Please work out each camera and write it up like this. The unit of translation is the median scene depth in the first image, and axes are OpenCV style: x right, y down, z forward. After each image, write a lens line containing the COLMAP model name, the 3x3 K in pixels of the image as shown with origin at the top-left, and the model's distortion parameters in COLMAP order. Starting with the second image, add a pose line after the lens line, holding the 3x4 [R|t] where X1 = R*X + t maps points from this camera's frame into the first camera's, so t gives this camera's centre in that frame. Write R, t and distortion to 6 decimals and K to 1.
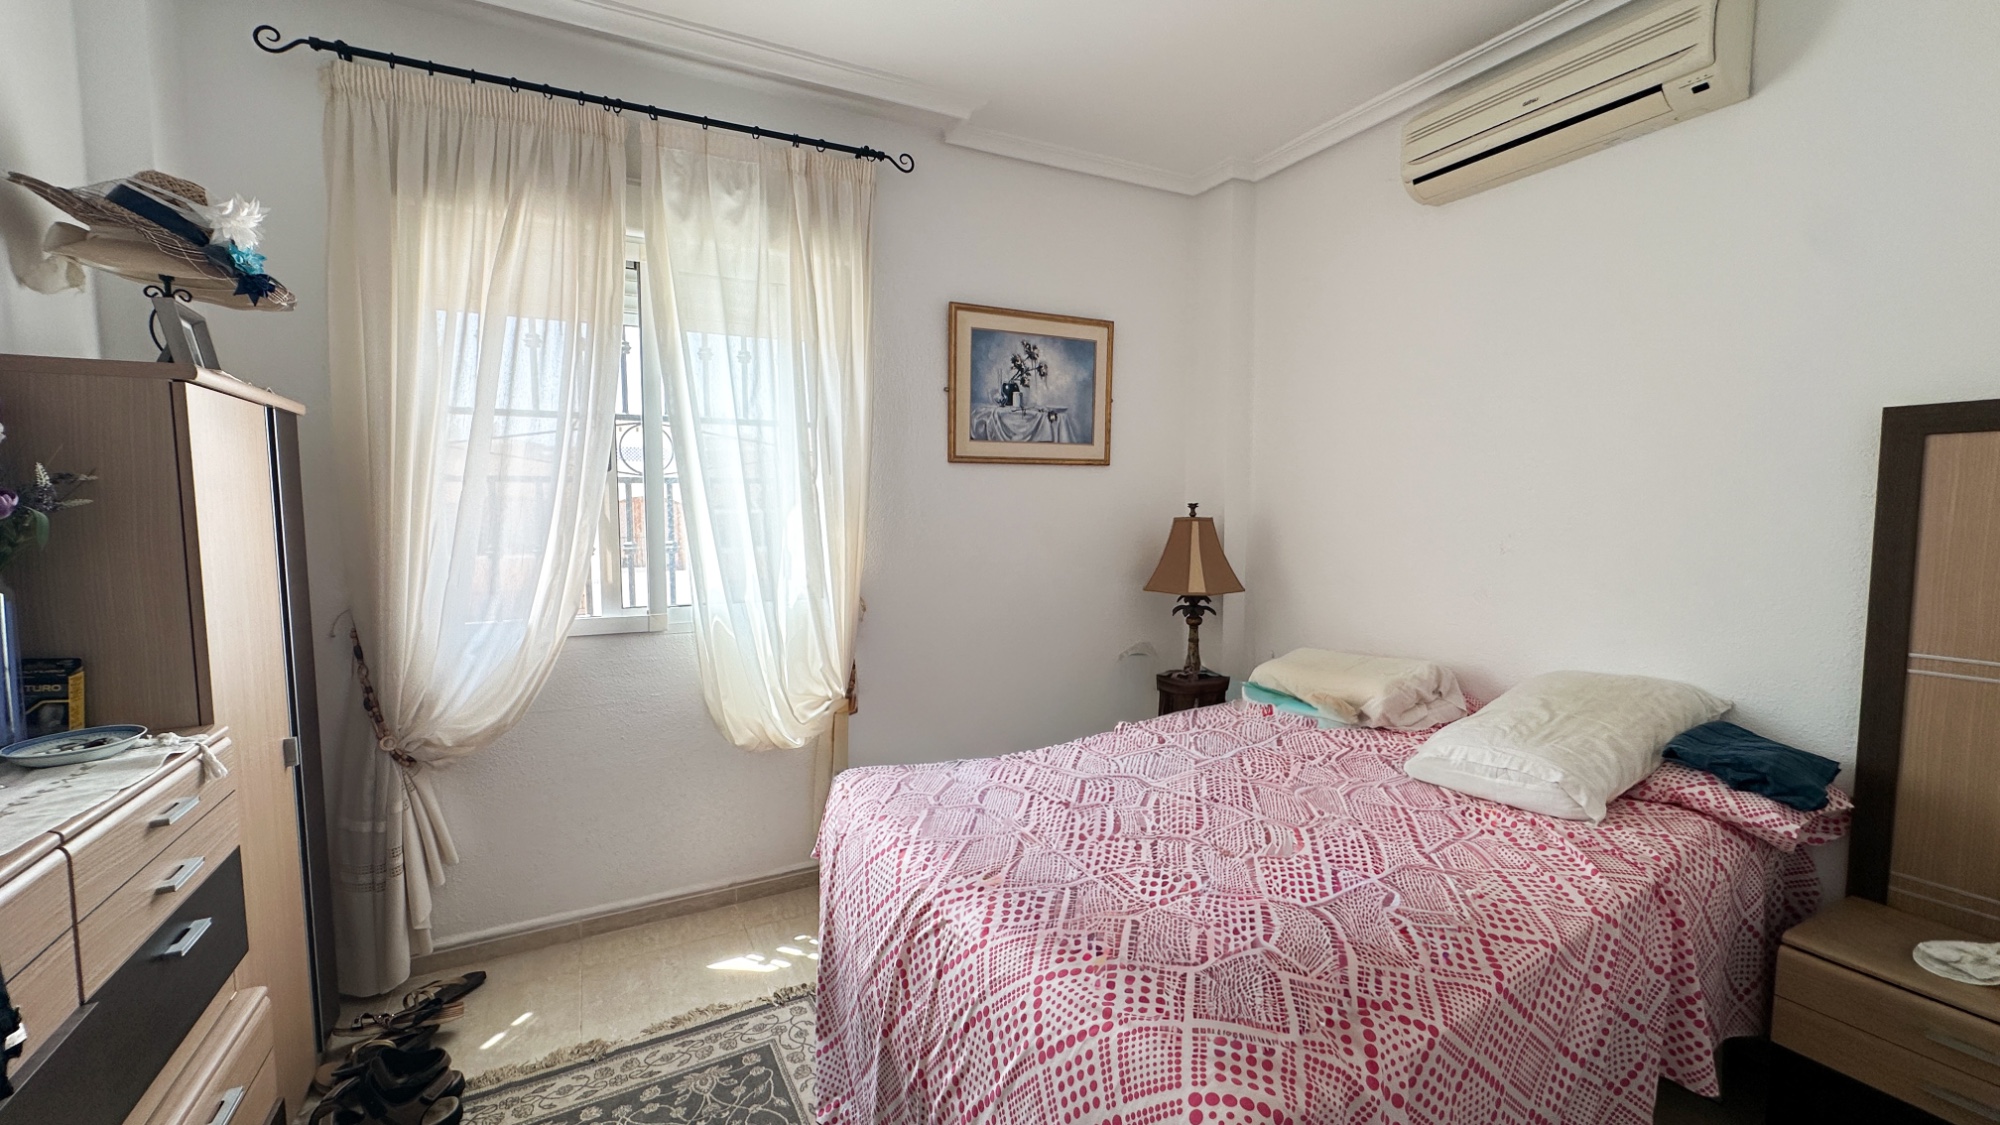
lens RADIAL K [[800.1, 0, 999.3], [0, 800.1, 561.6], [0, 0, 1]] dist [-0.001824, 0.000511]
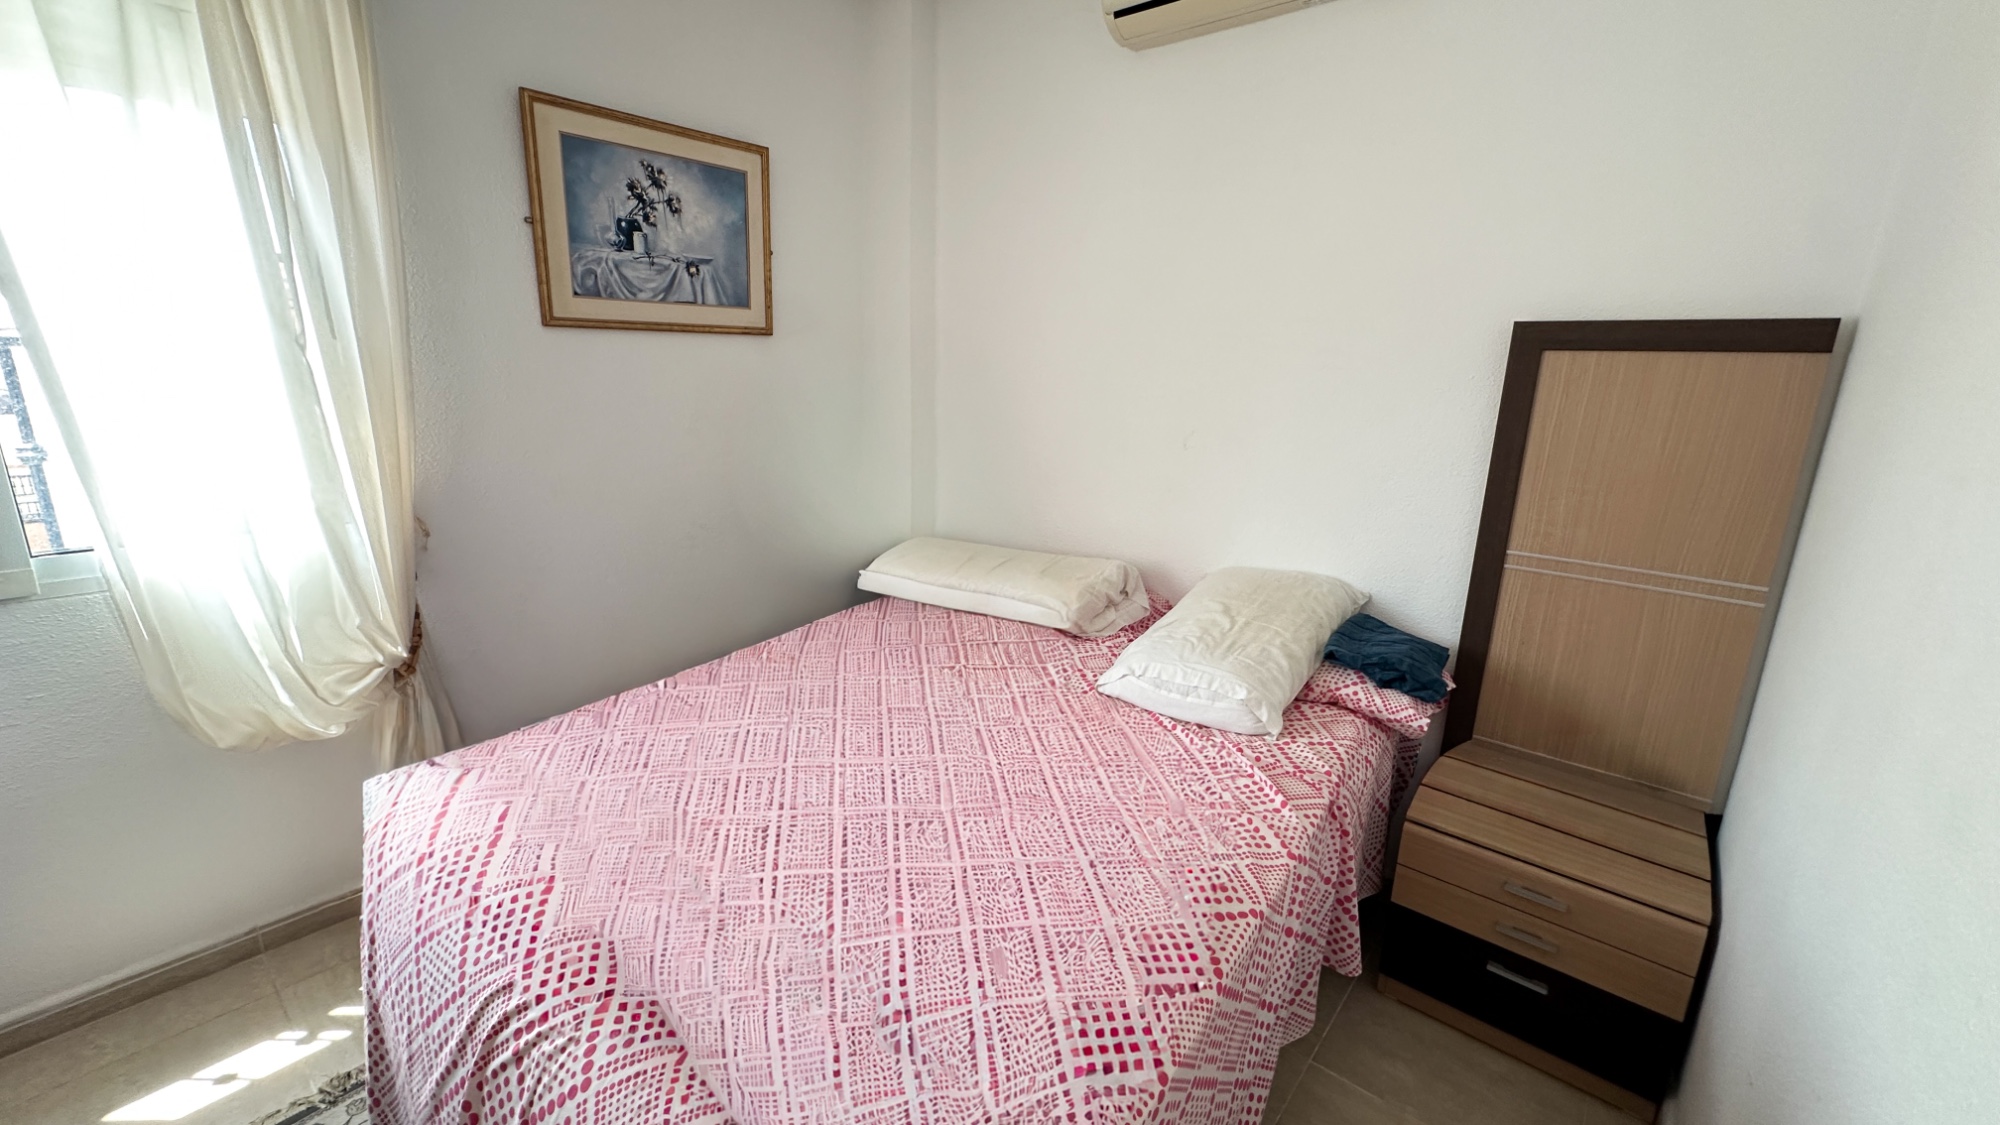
lens RADIAL K [[800.1, 0, 1001.4], [0, 800.1, 559.7], [0, 0, 1]] dist [-0.001824, 0.000511]
pose [[0.926325, -0.067506, 0.370627, 0.063688], [0.002499, 0.984894, 0.173142, -0.063121], [-0.376716, -0.159460, 0.912501, 0.226515]]
